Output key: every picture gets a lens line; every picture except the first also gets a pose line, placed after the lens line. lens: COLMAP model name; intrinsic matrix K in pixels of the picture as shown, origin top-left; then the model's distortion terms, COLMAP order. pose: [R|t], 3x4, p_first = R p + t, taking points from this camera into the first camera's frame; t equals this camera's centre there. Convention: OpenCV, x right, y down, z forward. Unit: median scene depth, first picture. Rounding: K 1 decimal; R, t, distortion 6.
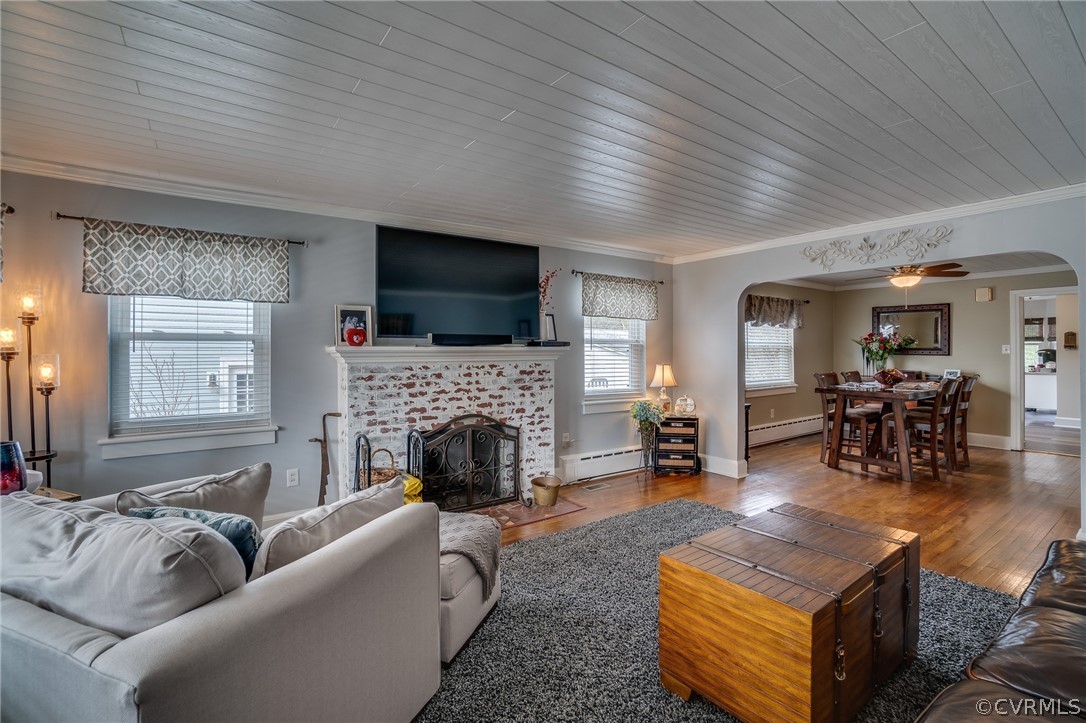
lens RADIAL K [[482.3, 0, 543.0], [0, 482.3, 361.5], [0, 0, 1]] dist [-0.069496, 0.024198]
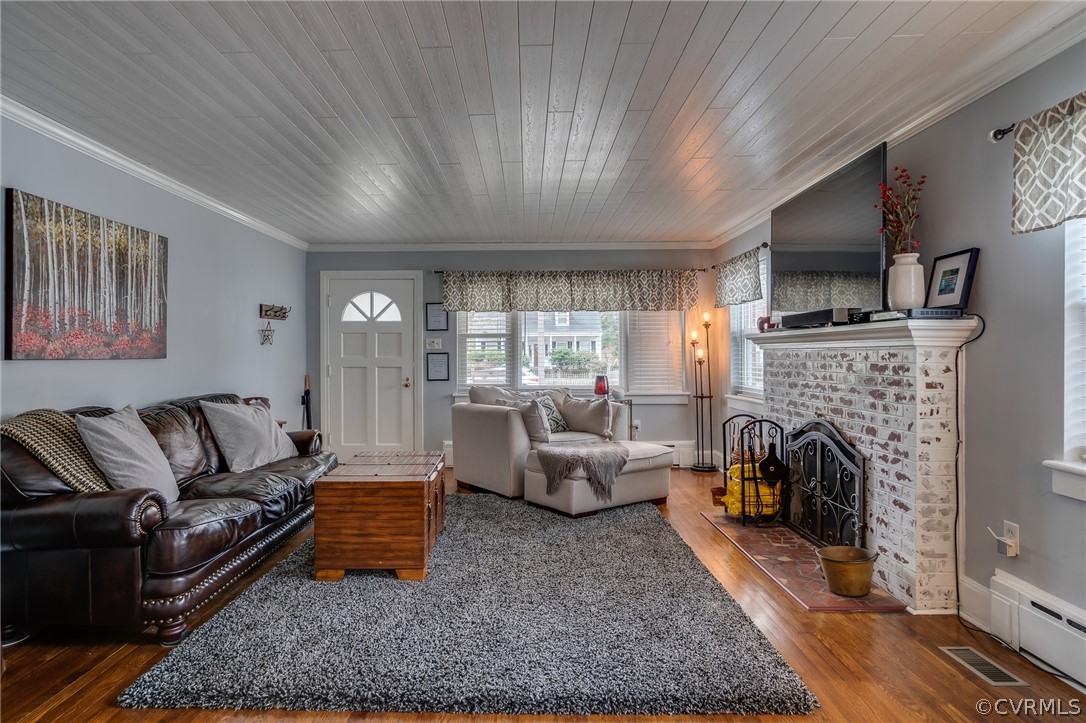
lens RADIAL K [[617.1, 0, 543.0], [0, 617.1, 361.5], [0, 0, 1]] dist [-0.002212, -0.000573]
pose [[-0.560685, 0.030526, -0.827466, 0.809999], [0.015033, 0.999531, 0.026687, -0.011213], [0.827892, 0.002524, -0.560881, 1.087735]]
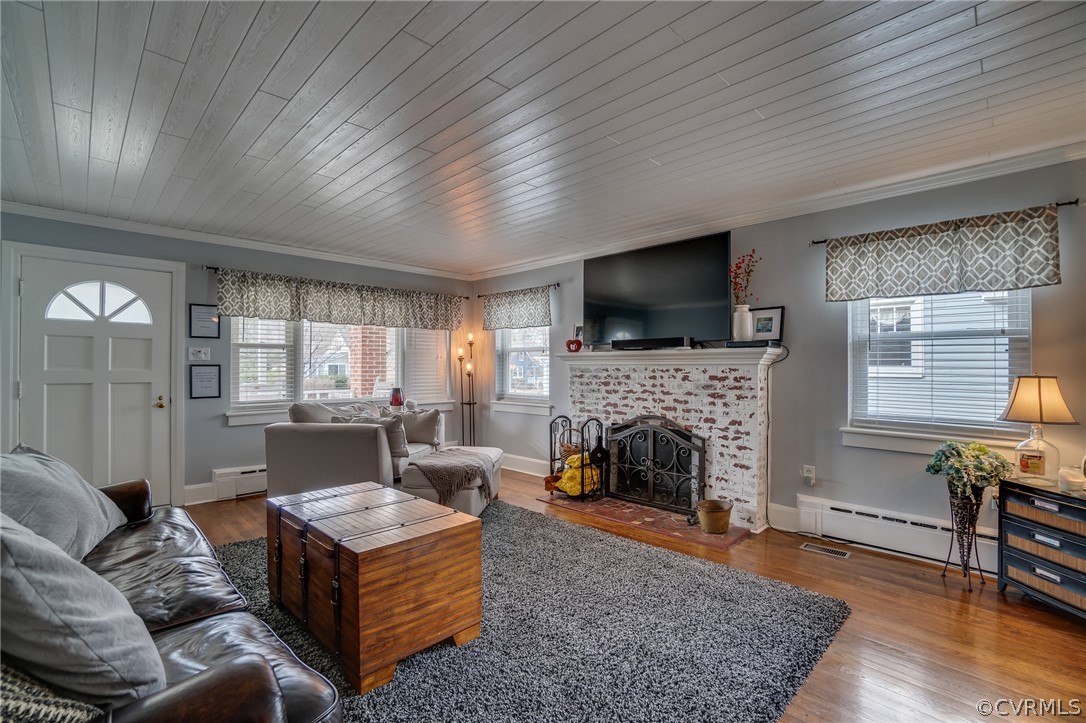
lens RADIAL K [[483.7, 0, 543.0], [0, 483.7, 361.5], [0, 0, 1]] dist [-0.037389, 0.000303]
pose [[0.181697, 0.007612, -0.983325, 0.773860], [-0.004726, 0.999965, 0.006868, -0.012434], [0.983343, 0.003399, 0.181726, 0.529614]]
